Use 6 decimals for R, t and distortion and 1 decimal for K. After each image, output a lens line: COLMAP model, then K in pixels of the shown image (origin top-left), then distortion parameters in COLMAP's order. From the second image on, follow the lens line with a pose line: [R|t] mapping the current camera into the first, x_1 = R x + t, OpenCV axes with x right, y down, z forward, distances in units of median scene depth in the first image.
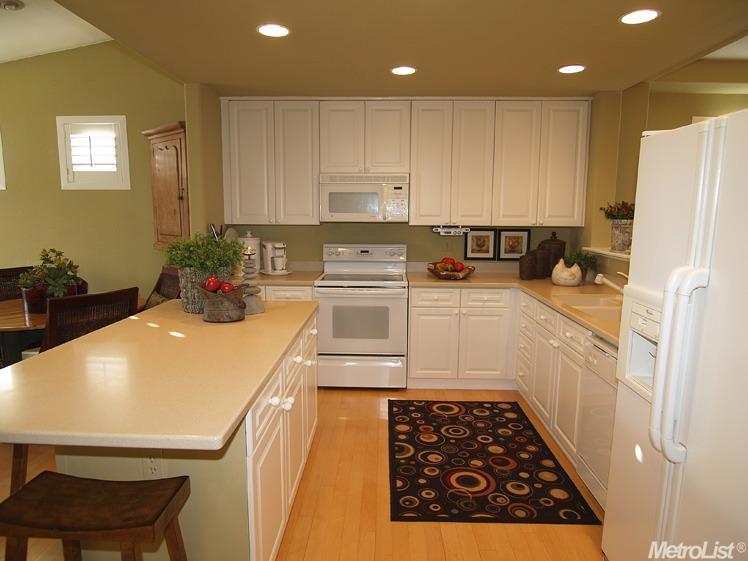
lens RADIAL K [[471.0, 0, 373.9], [0, 471.0, 280.3], [0, 0, 1]] dist [-0.034411, 0.008959]
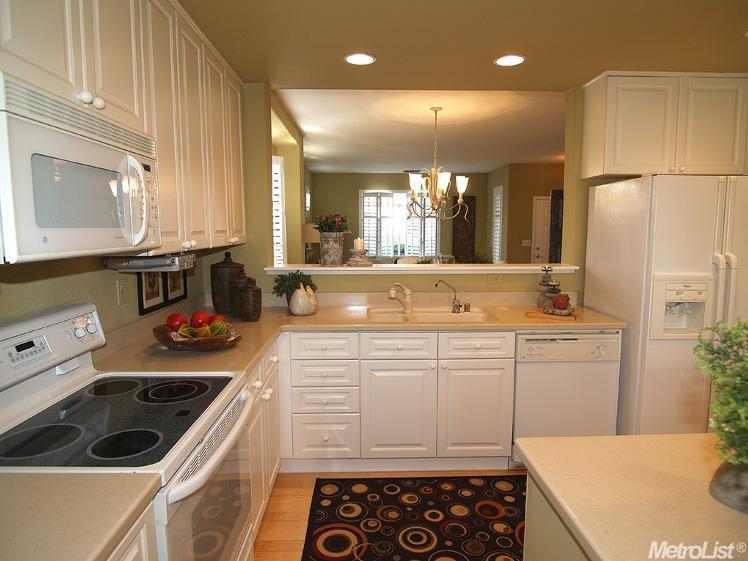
lens RADIAL K [[471.0, 0, 368.4], [0, 471.0, 279.9], [0, 0, 1]] dist [-0.034411, 0.008959]
pose [[-0.043733, -0.112707, 0.992665, -0.372060], [0.144636, 0.982434, 0.117918, -0.117811], [-0.988518, 0.148732, -0.026664, 0.822710]]
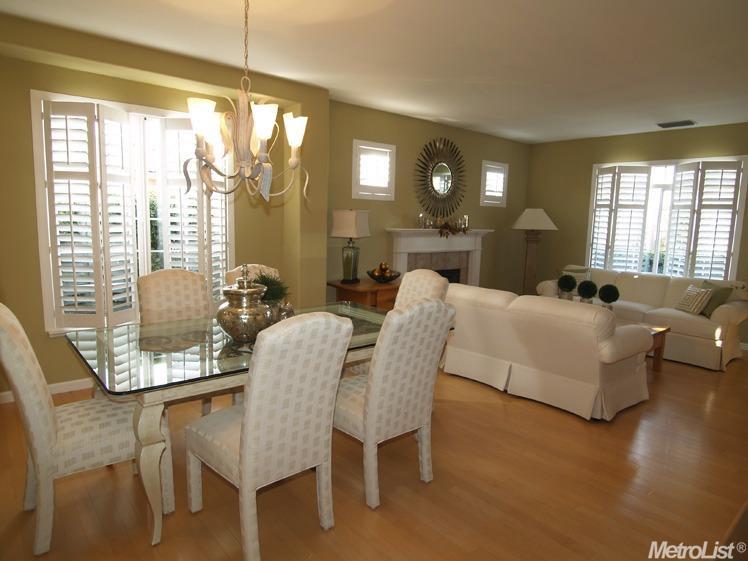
lens RADIAL K [[471.0, 0, 367.8], [0, 471.0, 279.7], [0, 0, 1]] dist [-0.034411, 0.008959]
pose [[0.739641, -0.075289, 0.668777, 0.568017], [0.066235, 0.997042, 0.038991, -0.004059], [-0.669734, 0.015457, 0.742440, -0.017304]]
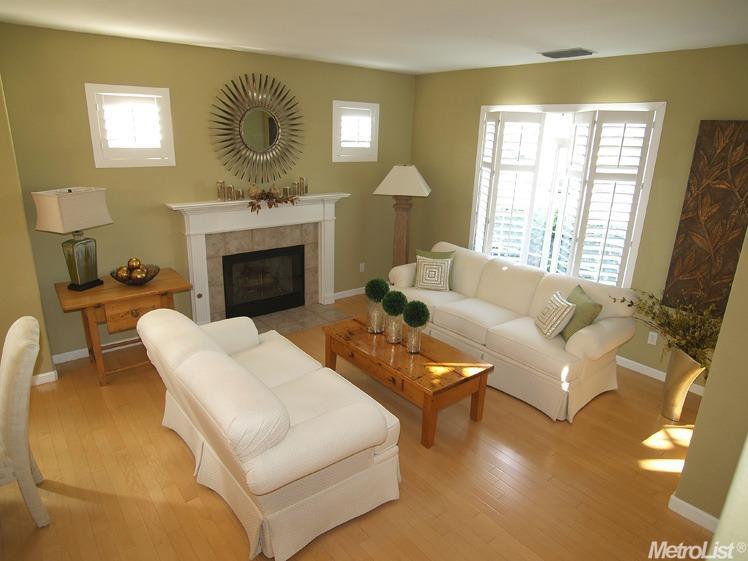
lens RADIAL K [[471.0, 0, 377.3], [0, 471.0, 275.4], [0, 0, 1]] dist [-0.034411, 0.008959]
pose [[0.754641, -0.178095, 0.631506, 1.286056], [0.062558, 0.977603, 0.200945, -0.132874], [-0.653149, -0.112135, 0.748880, -0.135083]]
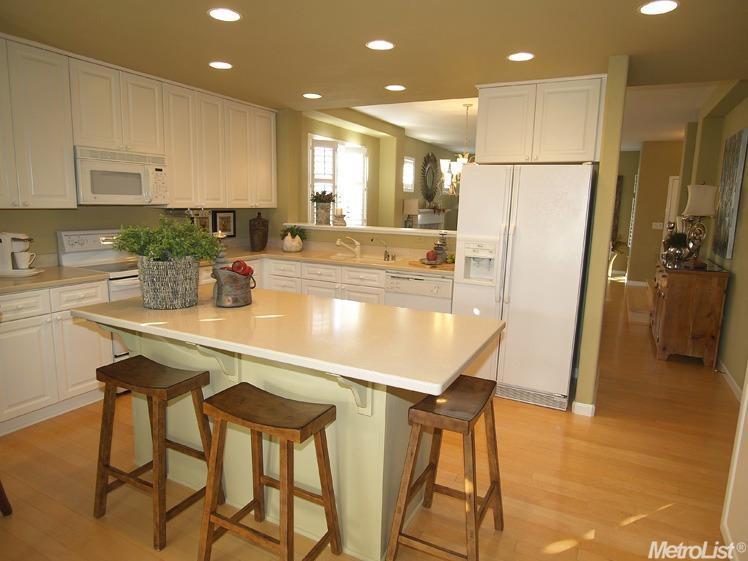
lens RADIAL K [[471.0, 0, 374.4], [0, 471.0, 280.1], [0, 0, 1]] dist [-0.034411, 0.008959]
pose [[0.431816, -0.141286, 0.890827, -0.645719], [0.104548, 0.988838, 0.106152, -0.025175], [-0.895882, 0.047296, 0.441767, 0.176420]]
